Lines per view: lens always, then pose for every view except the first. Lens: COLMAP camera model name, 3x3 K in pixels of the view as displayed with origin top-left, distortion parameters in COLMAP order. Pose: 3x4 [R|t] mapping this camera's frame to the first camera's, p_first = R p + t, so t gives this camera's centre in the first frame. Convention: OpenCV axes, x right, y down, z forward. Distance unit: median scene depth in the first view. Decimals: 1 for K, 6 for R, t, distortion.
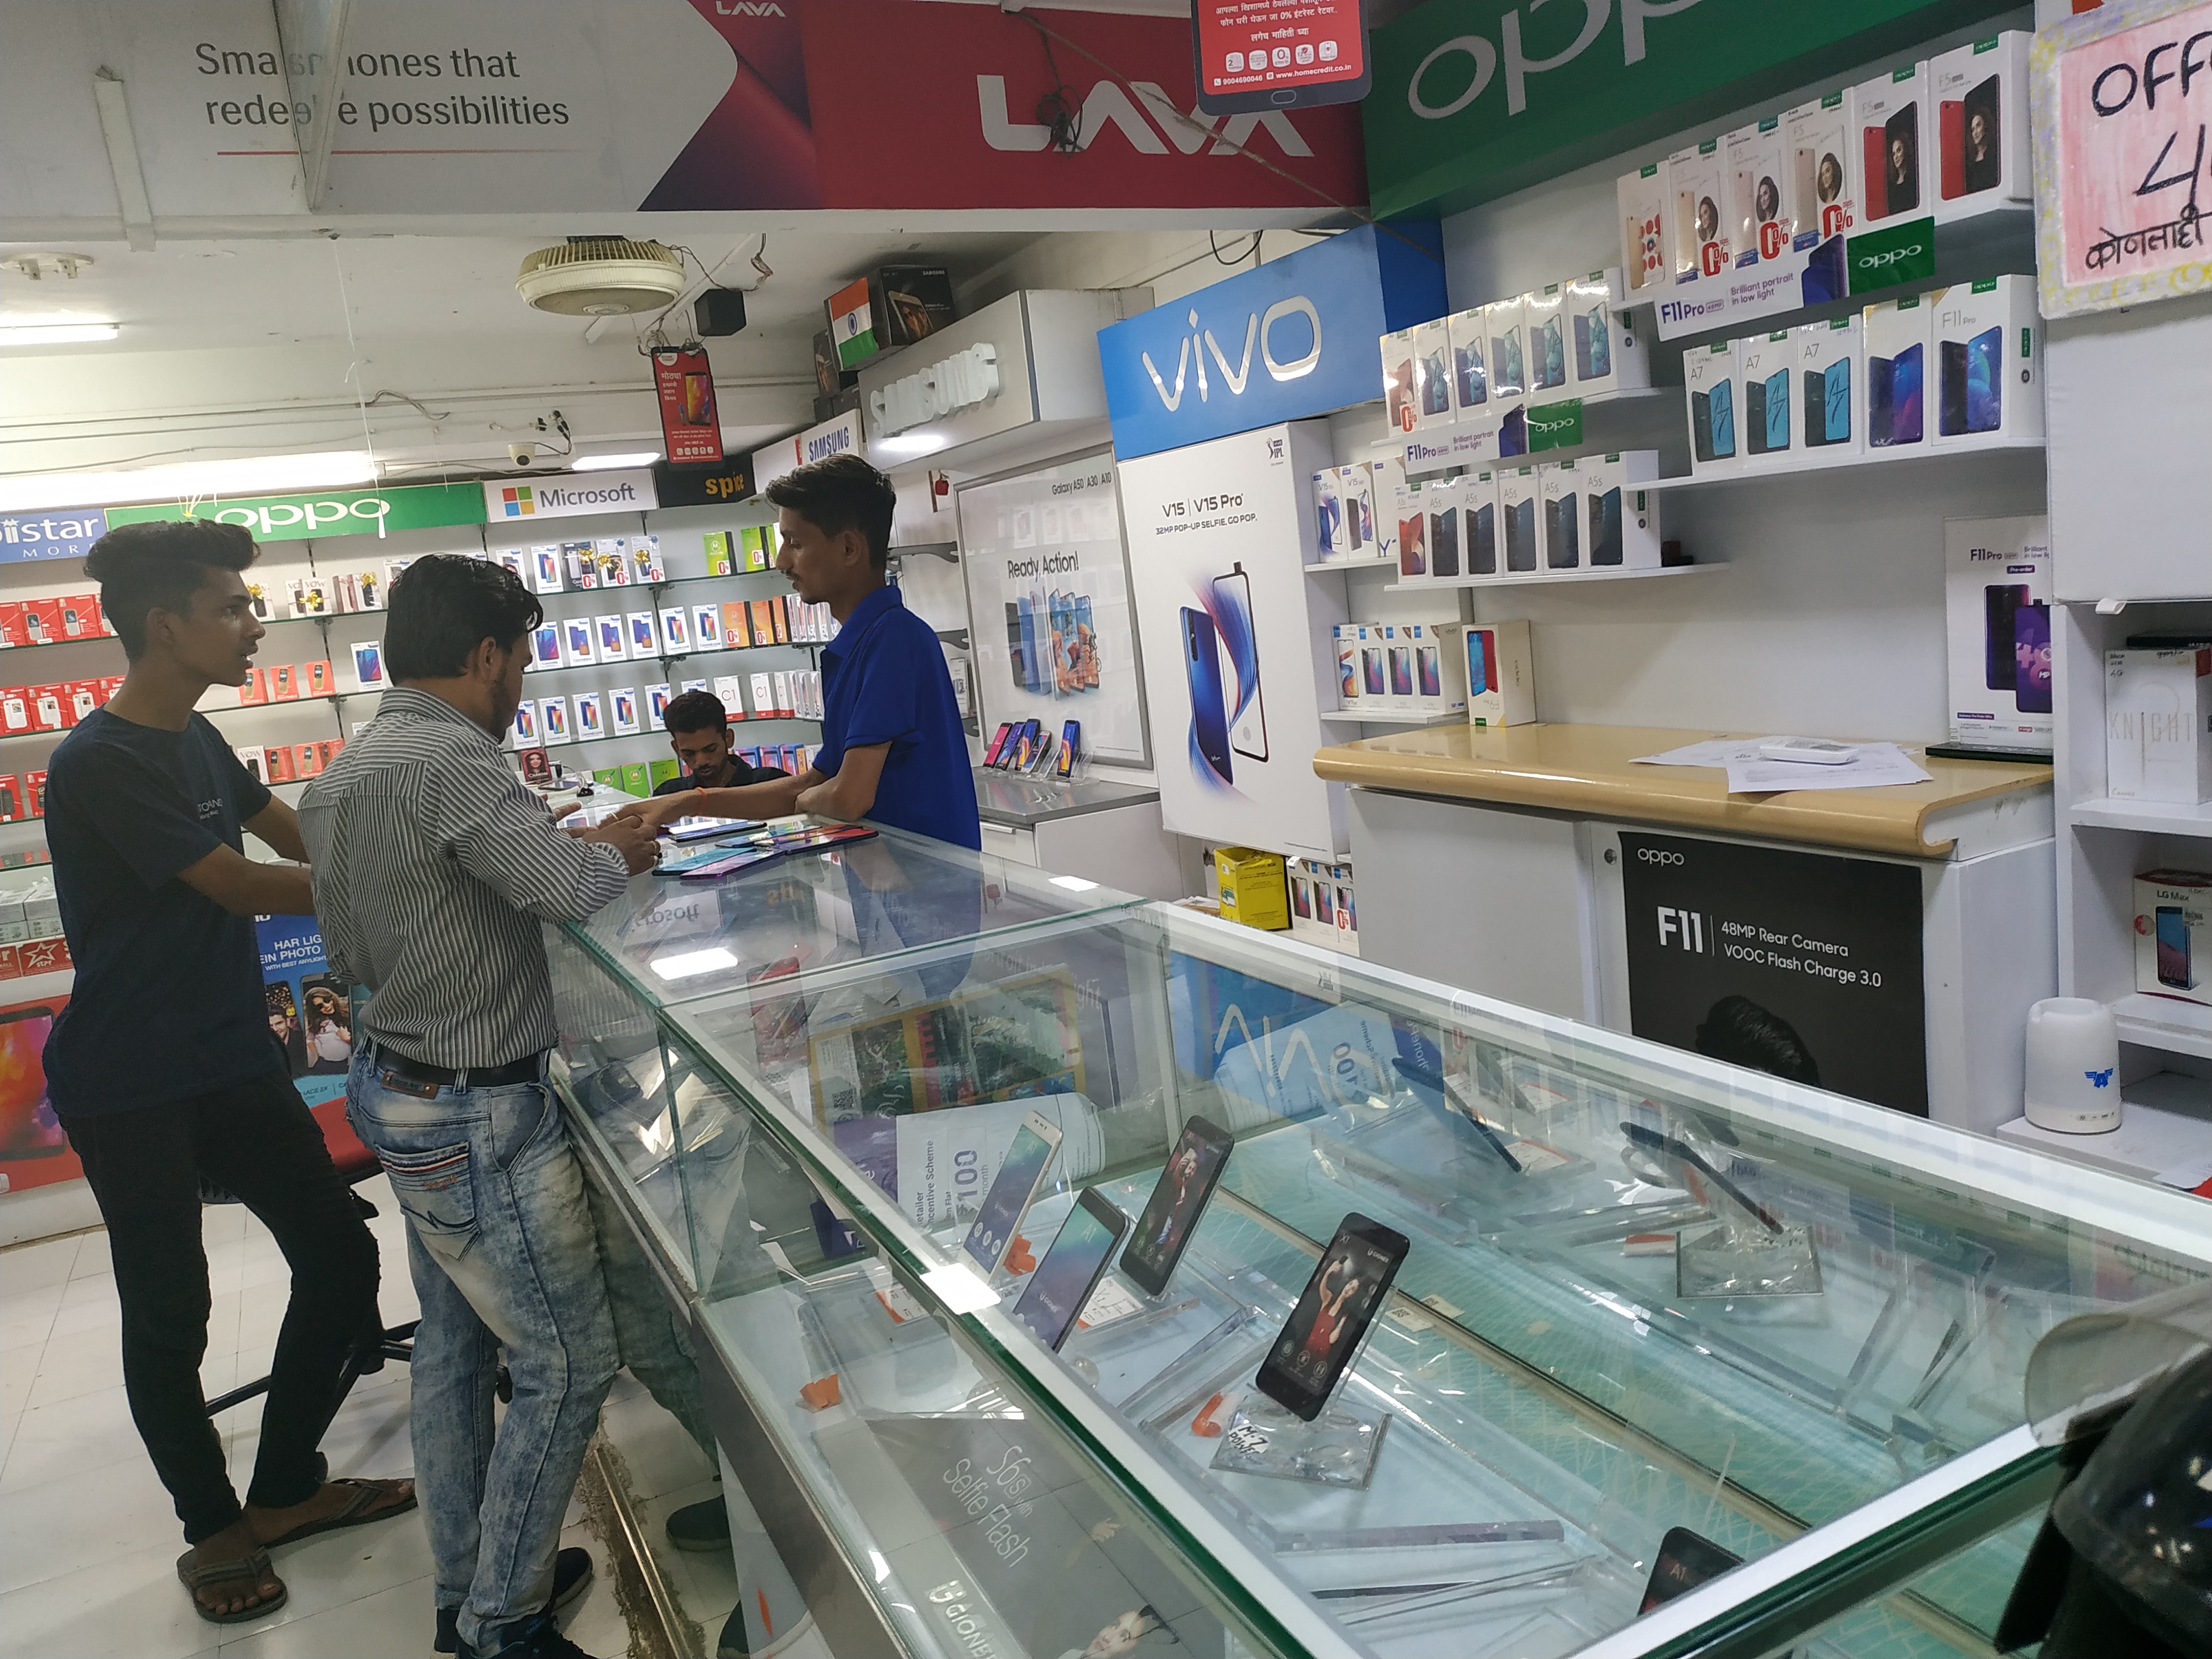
lens RADIAL K [[1626.6, 0, 1106.0], [0, 1626.6, 829.5], [0, 0, 1]] dist [-0.008348, -0.008302]
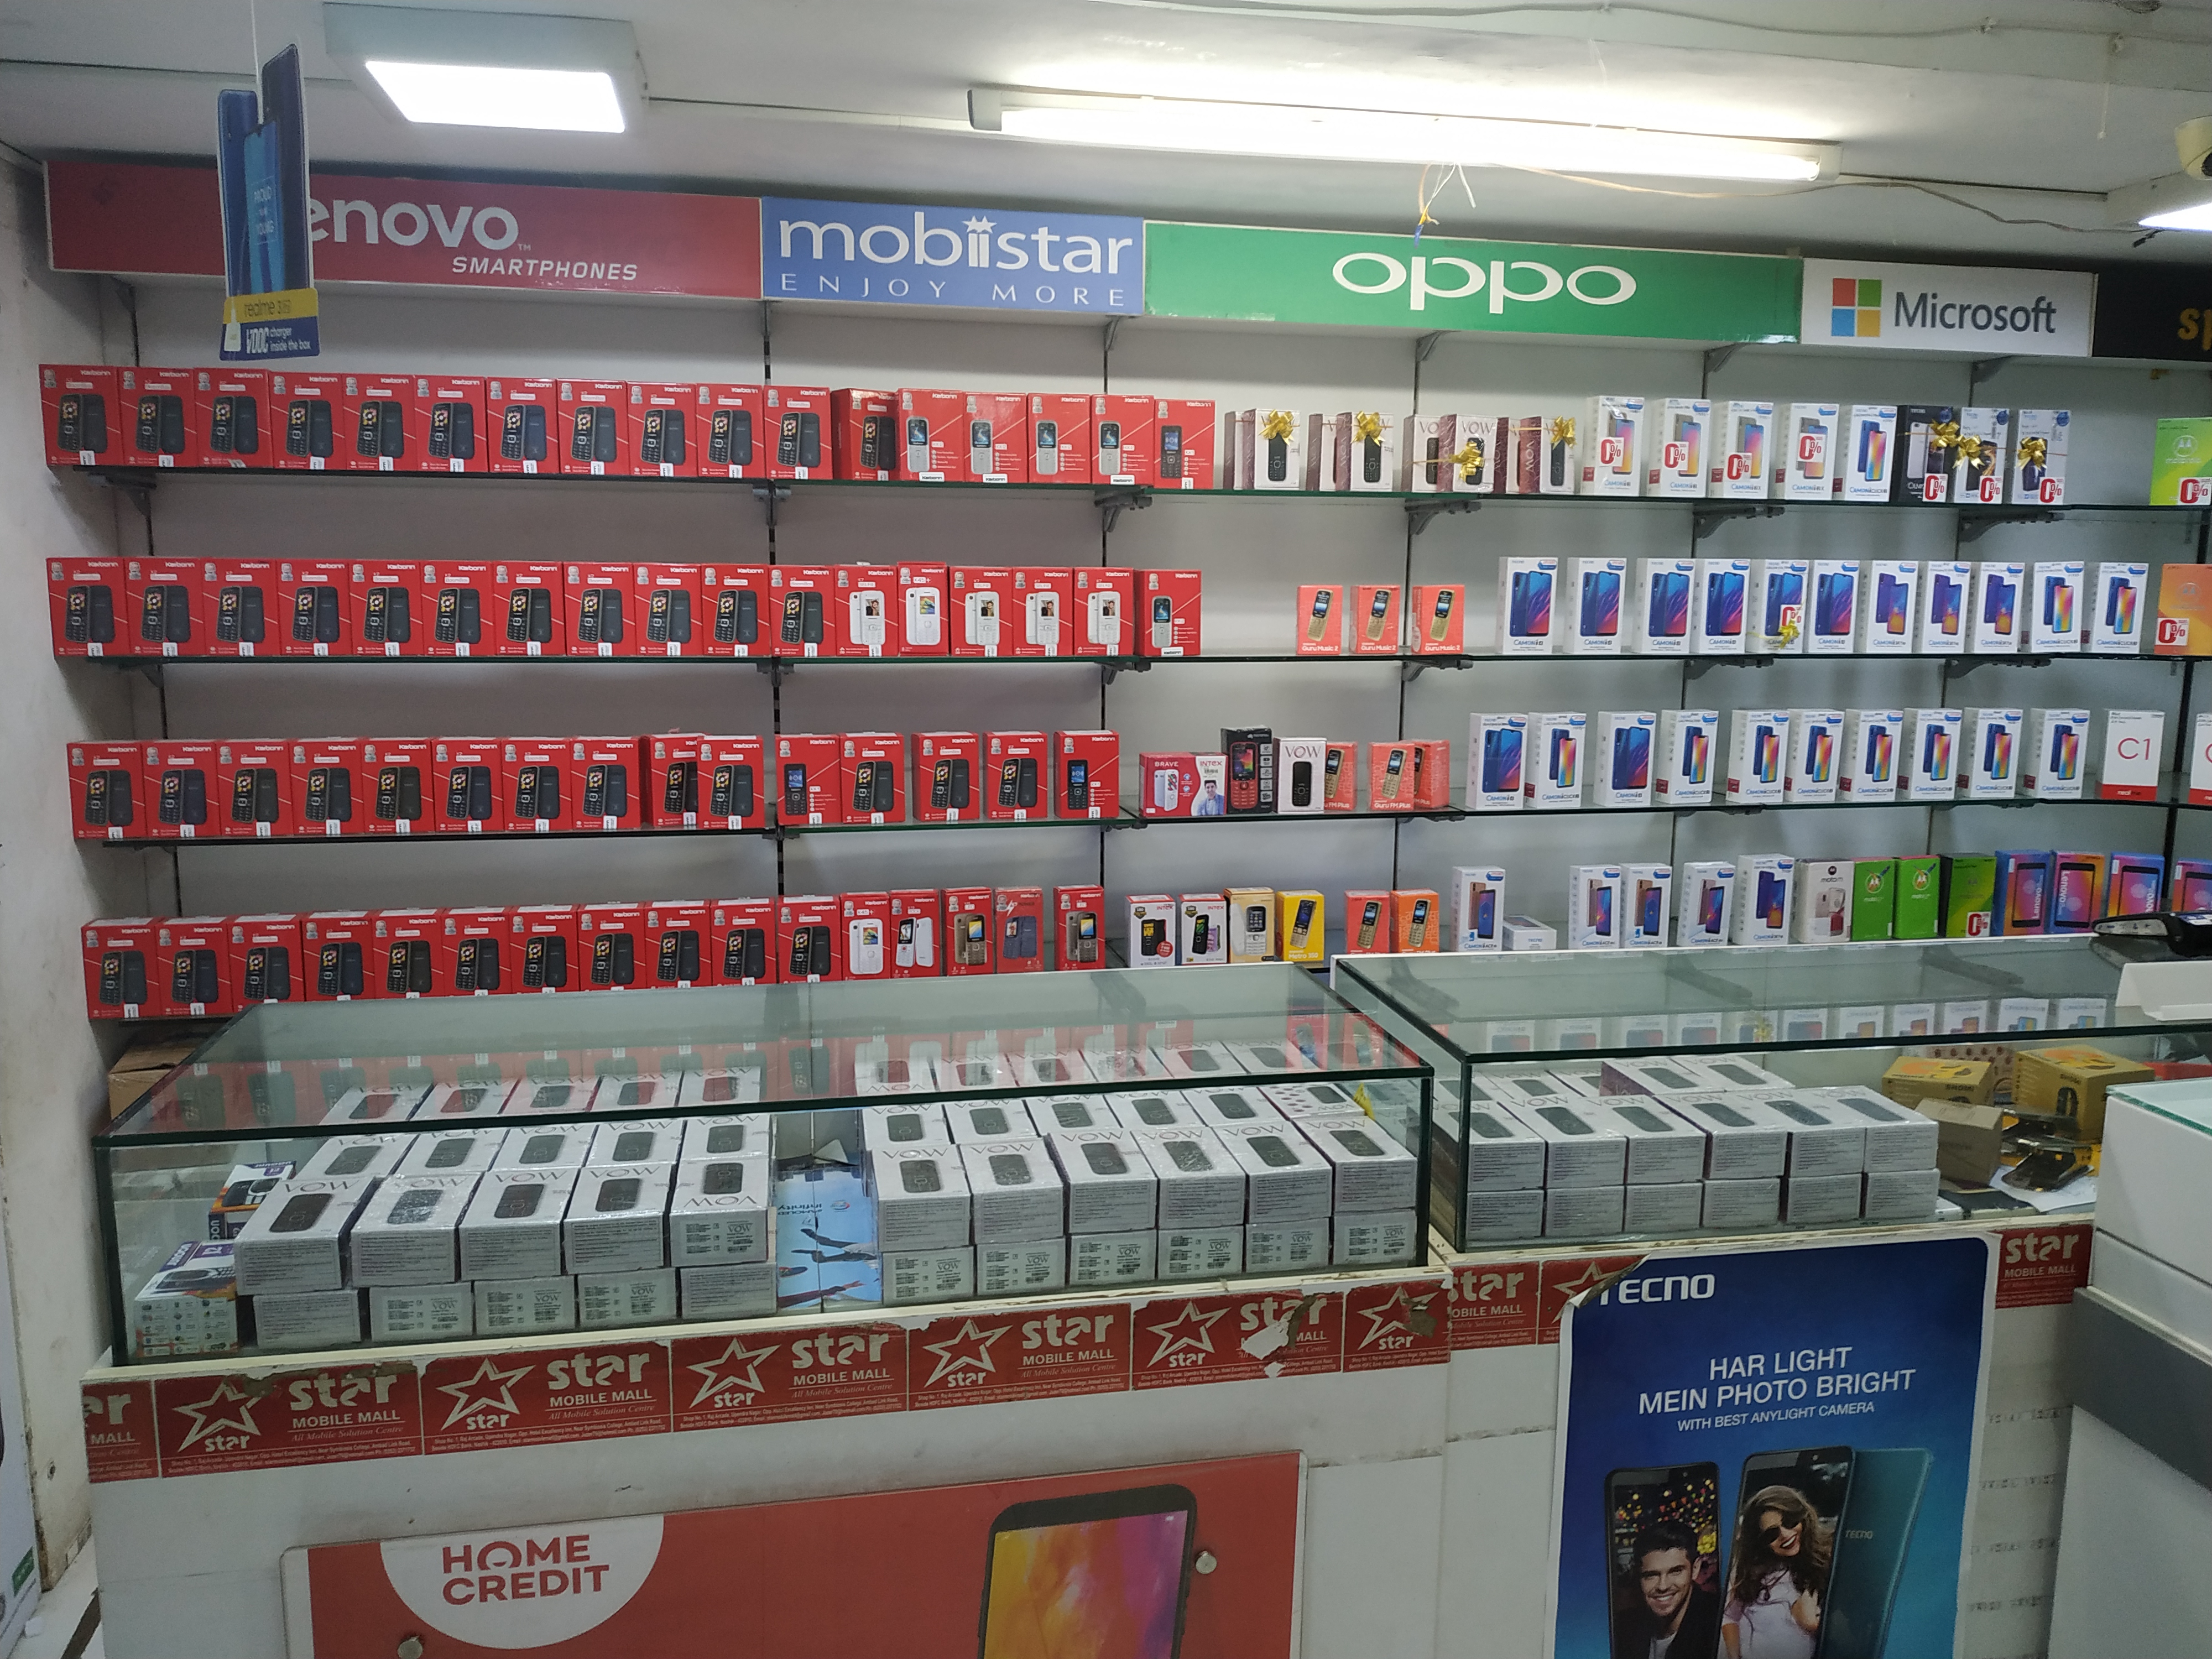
lens RADIAL K [[1626.6, 0, 1106.0], [0, 1626.6, 829.5], [0, 0, 1]] dist [-0.008348, -0.008302]
pose [[0.961301, 0.155962, -0.227104, -0.571526], [-0.151189, 0.987760, 0.038376, -0.040404], [0.230310, -0.002556, 0.973114, 0.608262]]
